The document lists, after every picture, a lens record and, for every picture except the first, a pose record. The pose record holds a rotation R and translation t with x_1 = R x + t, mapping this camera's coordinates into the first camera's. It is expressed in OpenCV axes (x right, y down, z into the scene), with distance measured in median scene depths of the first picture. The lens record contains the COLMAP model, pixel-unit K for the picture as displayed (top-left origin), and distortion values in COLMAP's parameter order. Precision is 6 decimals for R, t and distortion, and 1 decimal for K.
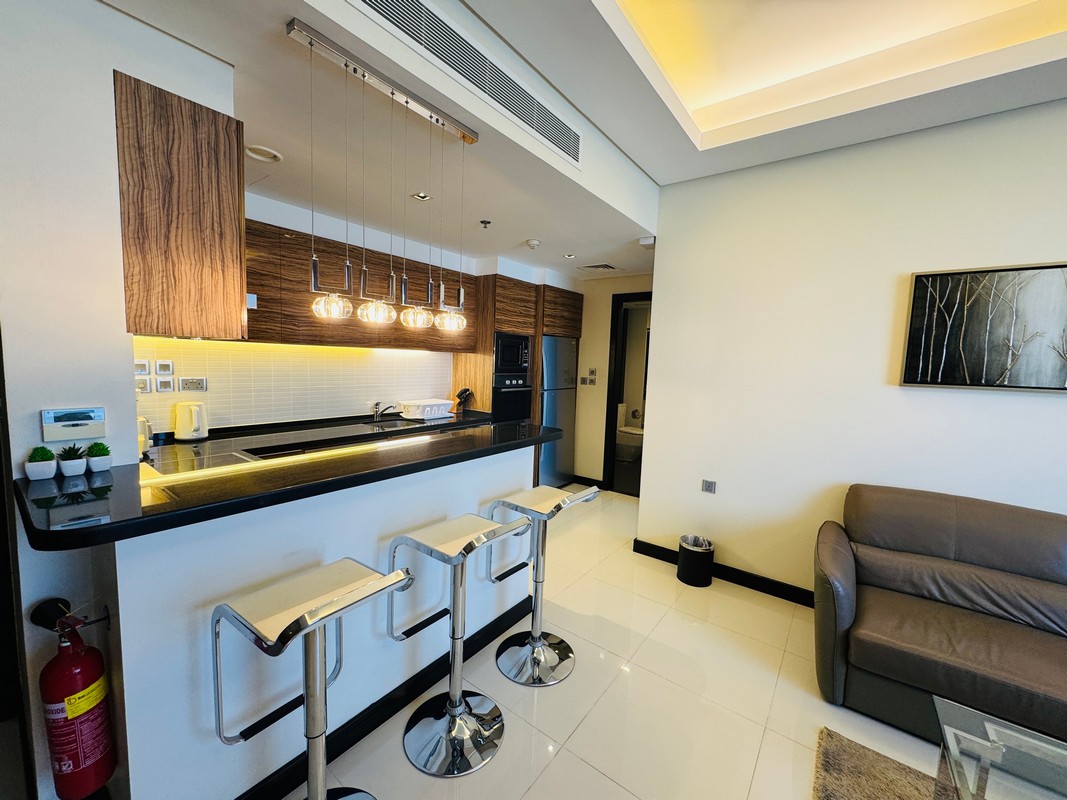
lens RADIAL K [[425.1, 0, 526.8], [0, 425.1, 400.8], [0, 0, 1]] dist [-0.002490, 0.000214]
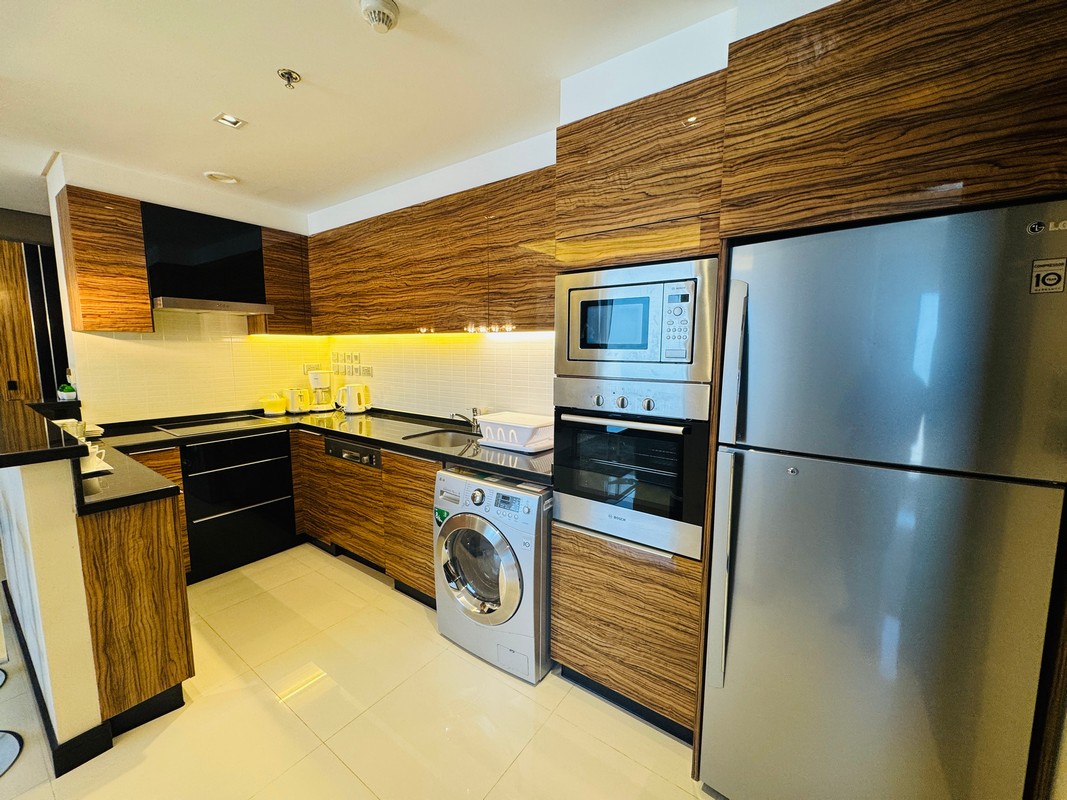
lens RADIAL K [[425.1, 0, 527.6], [0, 425.1, 399.2], [0, 0, 1]] dist [-0.002490, 0.000214]
pose [[0.033992, 0.082436, -0.996017, 0.682384], [-0.103570, 0.991517, 0.078528, -0.139727], [0.994041, 0.100488, 0.042242, 1.904347]]
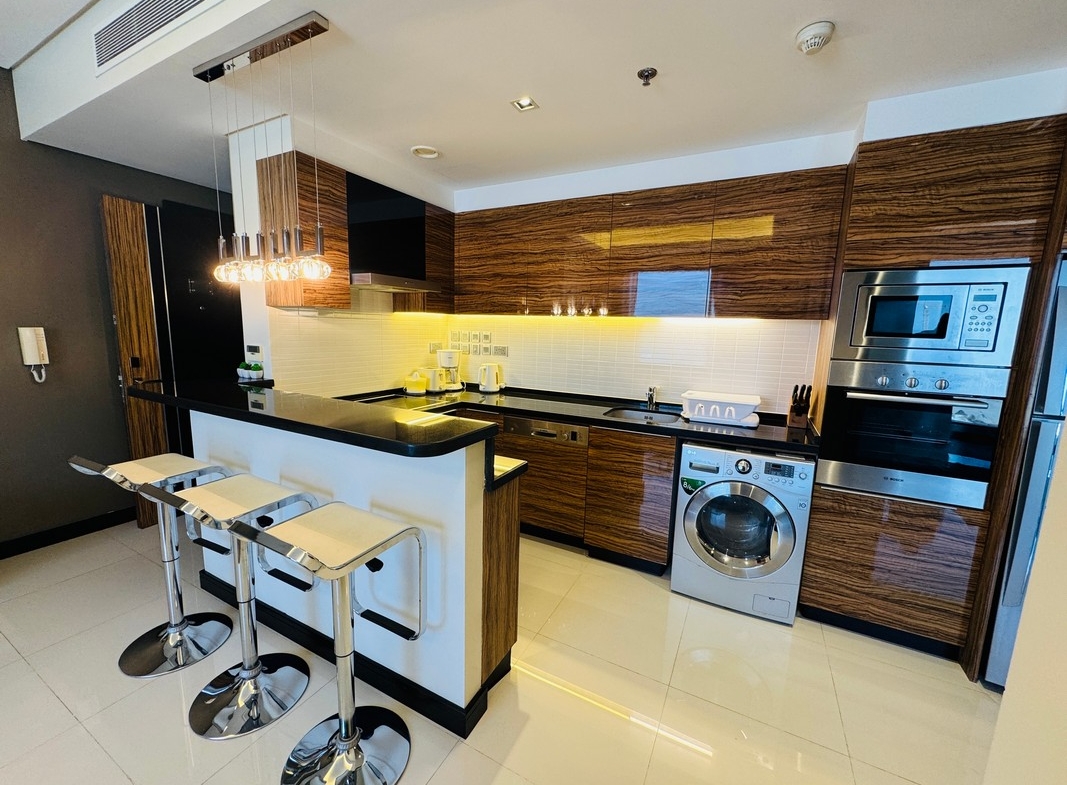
lens RADIAL K [[425.1, 0, 529.1], [0, 425.1, 392.1], [0, 0, 1]] dist [-0.002490, 0.000214]
pose [[0.169797, 0.115121, -0.978732, 0.682671], [-0.116206, 0.988563, 0.096118, -0.064294], [0.978604, 0.097415, 0.181233, 1.143817]]
